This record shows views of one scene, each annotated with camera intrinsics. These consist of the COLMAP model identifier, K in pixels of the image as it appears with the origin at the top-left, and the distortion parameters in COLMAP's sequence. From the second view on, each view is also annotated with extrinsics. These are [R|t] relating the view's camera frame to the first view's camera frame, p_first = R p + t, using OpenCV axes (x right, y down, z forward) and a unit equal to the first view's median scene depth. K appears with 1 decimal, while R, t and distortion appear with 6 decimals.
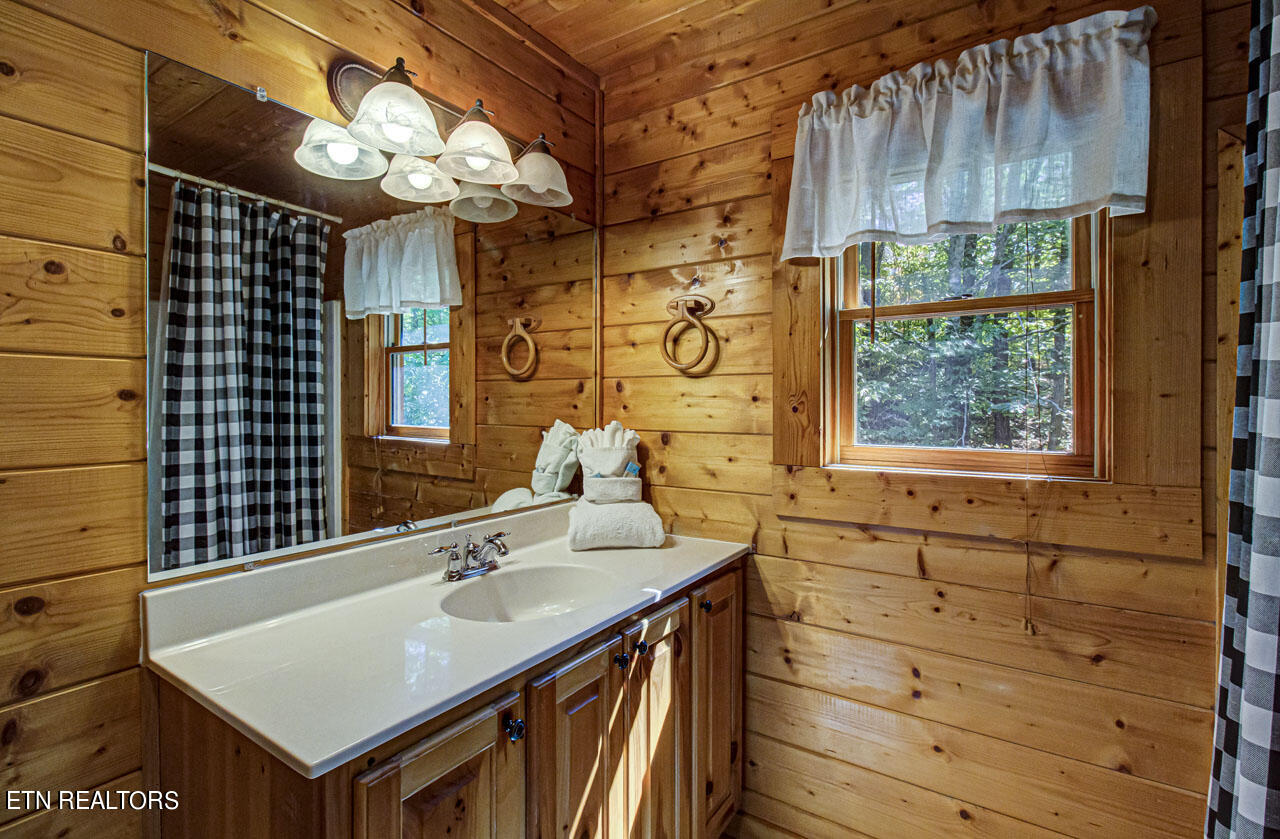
lens RADIAL K [[590.6, 0, 655.4], [0, 590.6, 407.2], [0, 0, 1]] dist [-0.000361, 0.000674]
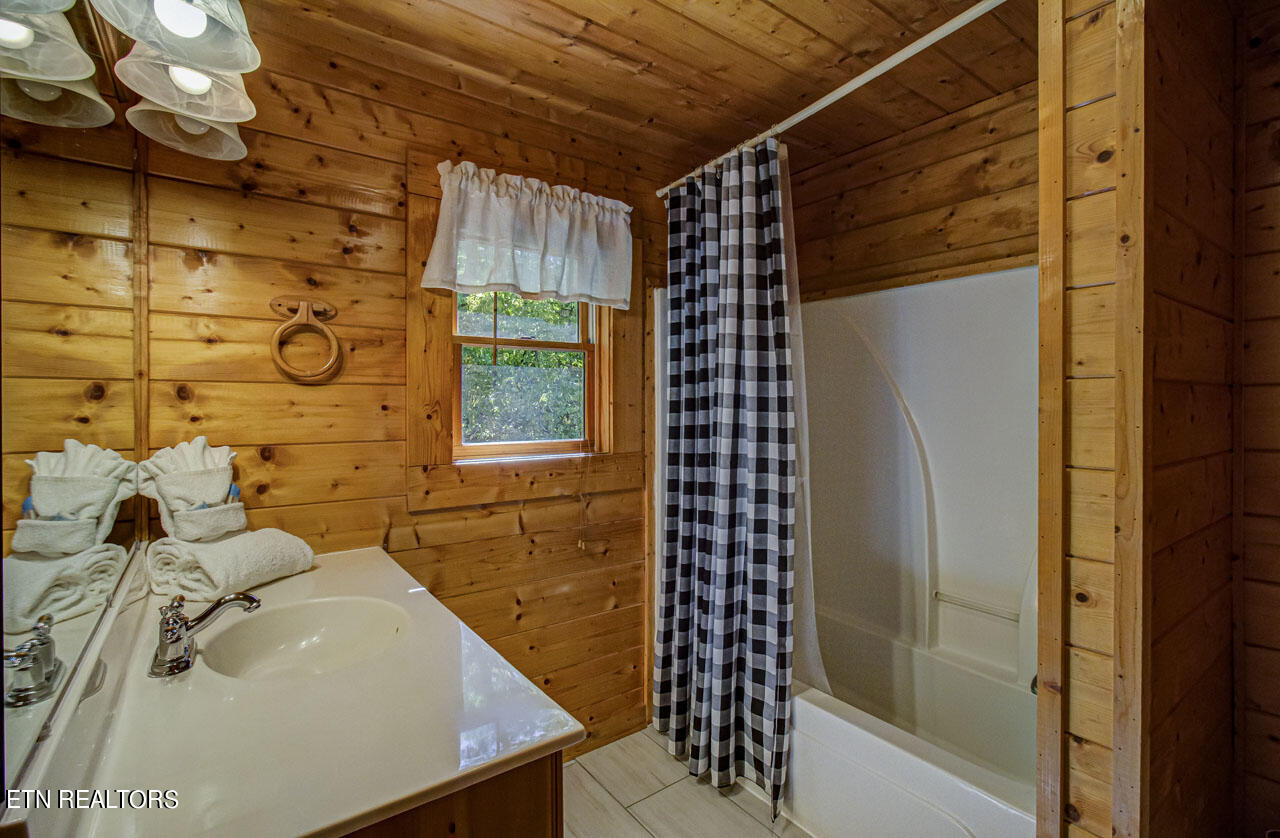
lens RADIAL K [[590.6, 0, 655.4], [0, 590.6, 406.7], [0, 0, 1]] dist [-0.000361, 0.000674]
pose [[0.341290, -0.006604, 0.939935, -0.708194], [0.002889, 0.999978, 0.005977, -0.022594], [-0.939954, 0.000676, 0.341301, 0.193111]]
